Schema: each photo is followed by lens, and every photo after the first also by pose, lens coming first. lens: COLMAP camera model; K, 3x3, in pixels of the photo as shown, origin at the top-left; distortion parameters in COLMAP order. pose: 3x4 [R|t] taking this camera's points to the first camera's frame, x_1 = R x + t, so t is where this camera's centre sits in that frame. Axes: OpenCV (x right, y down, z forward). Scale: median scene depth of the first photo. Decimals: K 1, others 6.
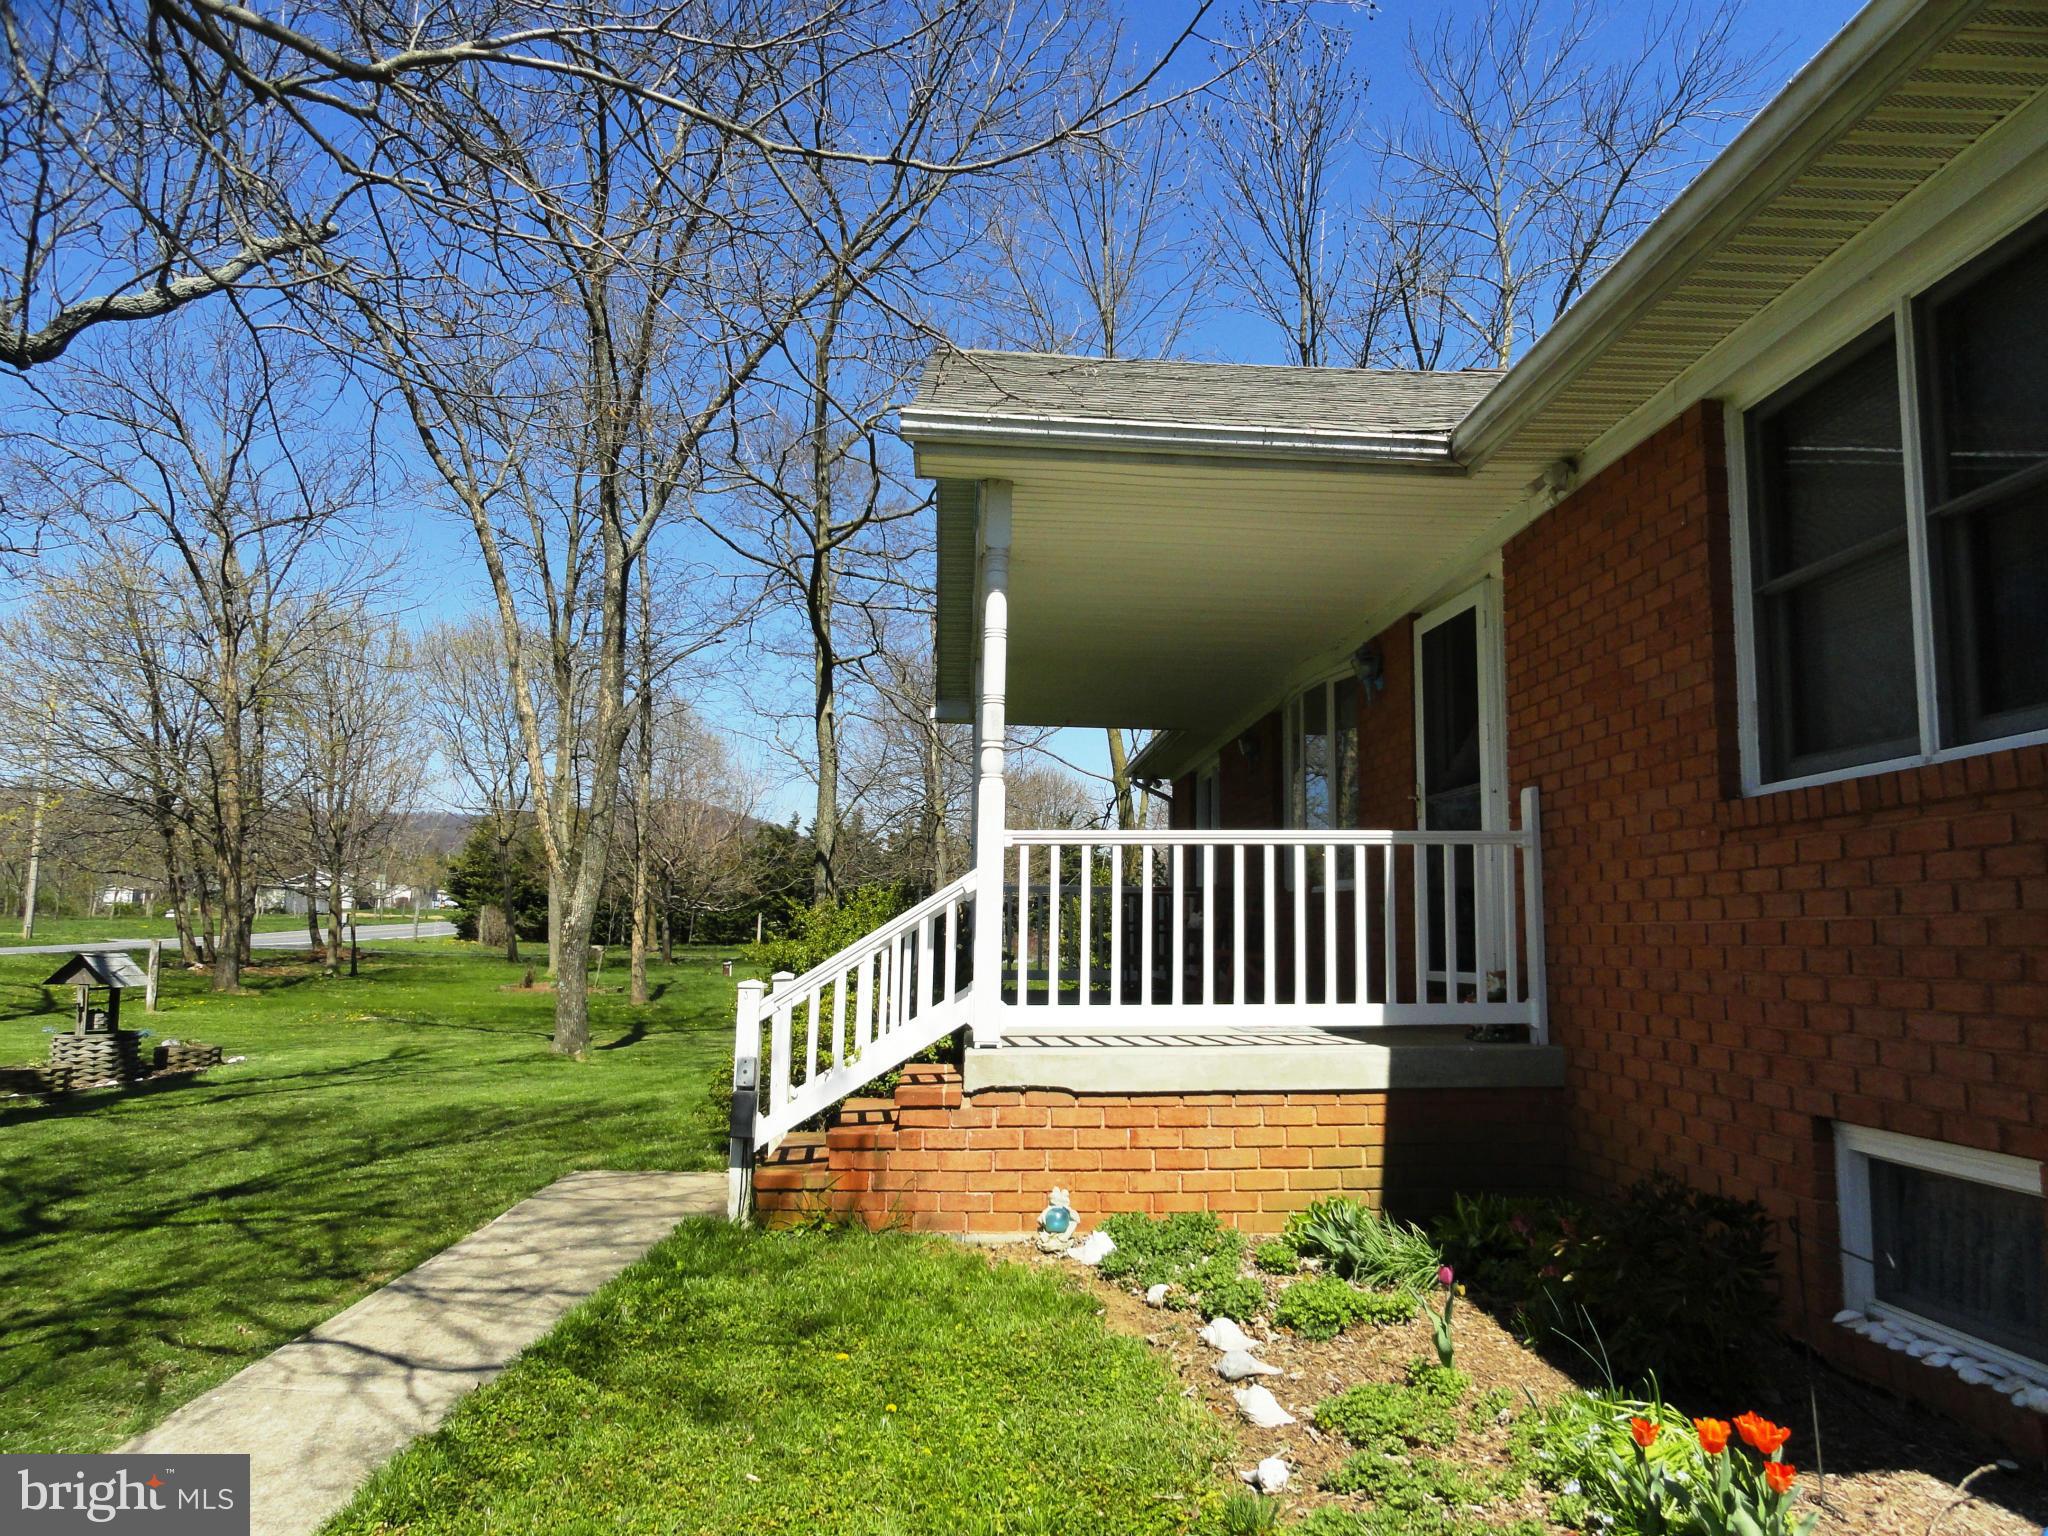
lens RADIAL K [[1442.3, 0, 1024.0], [0, 1442.3, 768.0], [0, 0, 1]] dist [-0.000388, -0.001566]
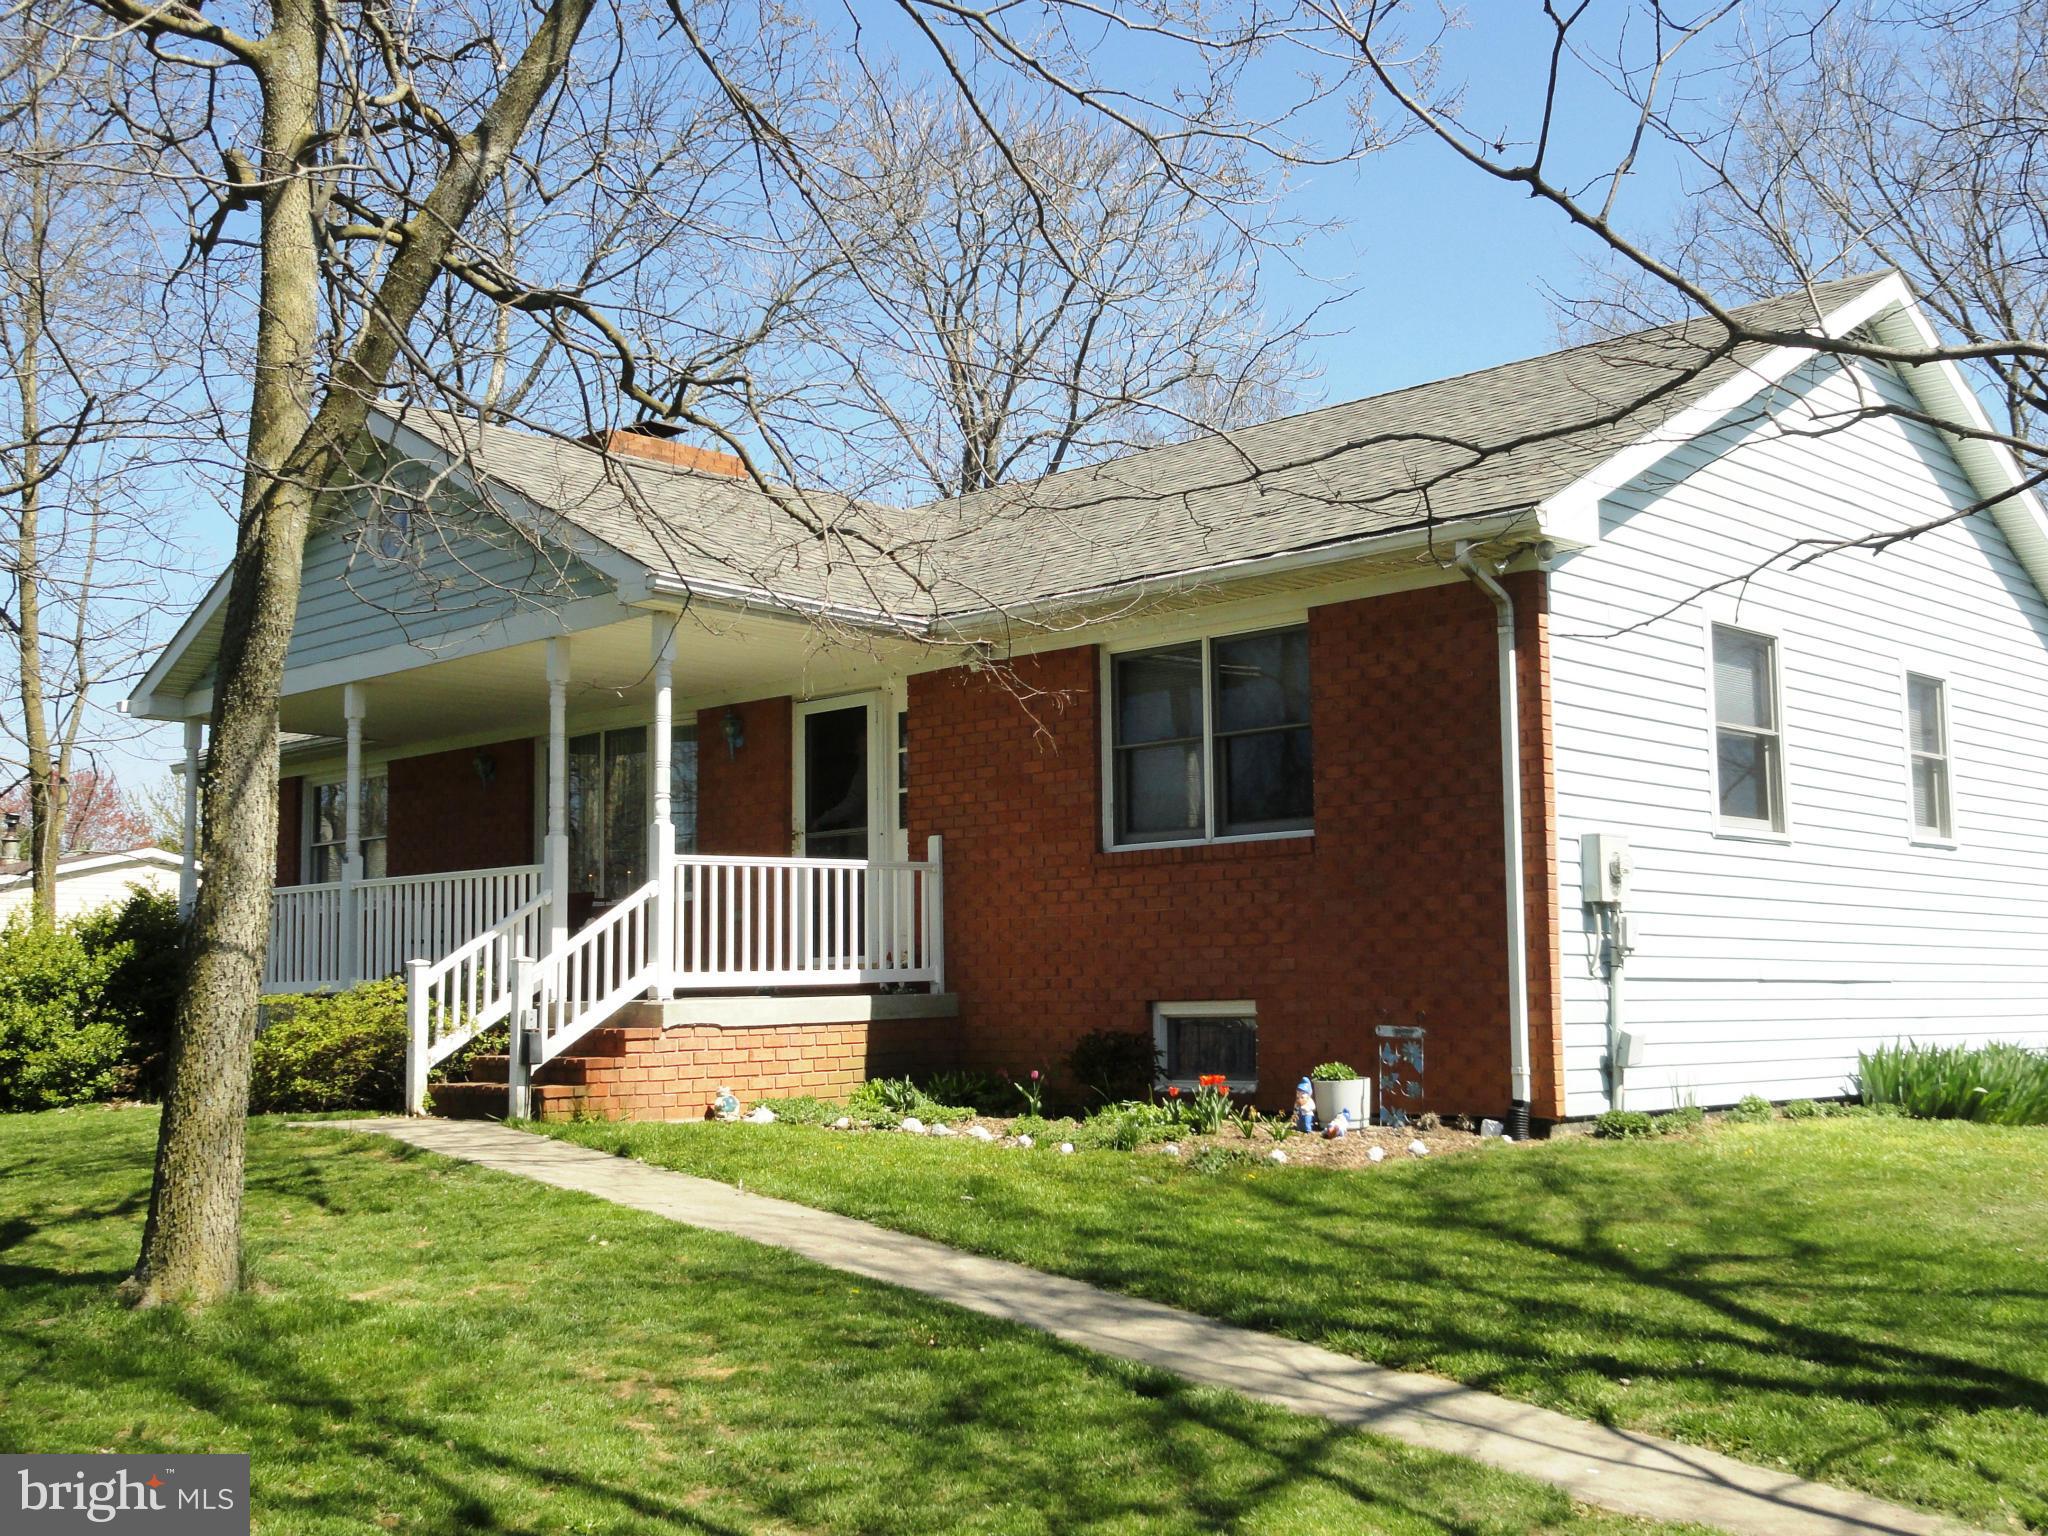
lens RADIAL K [[2220.4, 0, 1024.0], [0, 2220.4, 768.0], [0, 0, 1]] dist [-0.010668, -0.004126]
pose [[0.731229, 0.048491, 0.680406, -1.356185], [-0.059737, 0.998190, -0.006941, -0.053707], [-0.679511, -0.035570, 0.732802, -0.946489]]
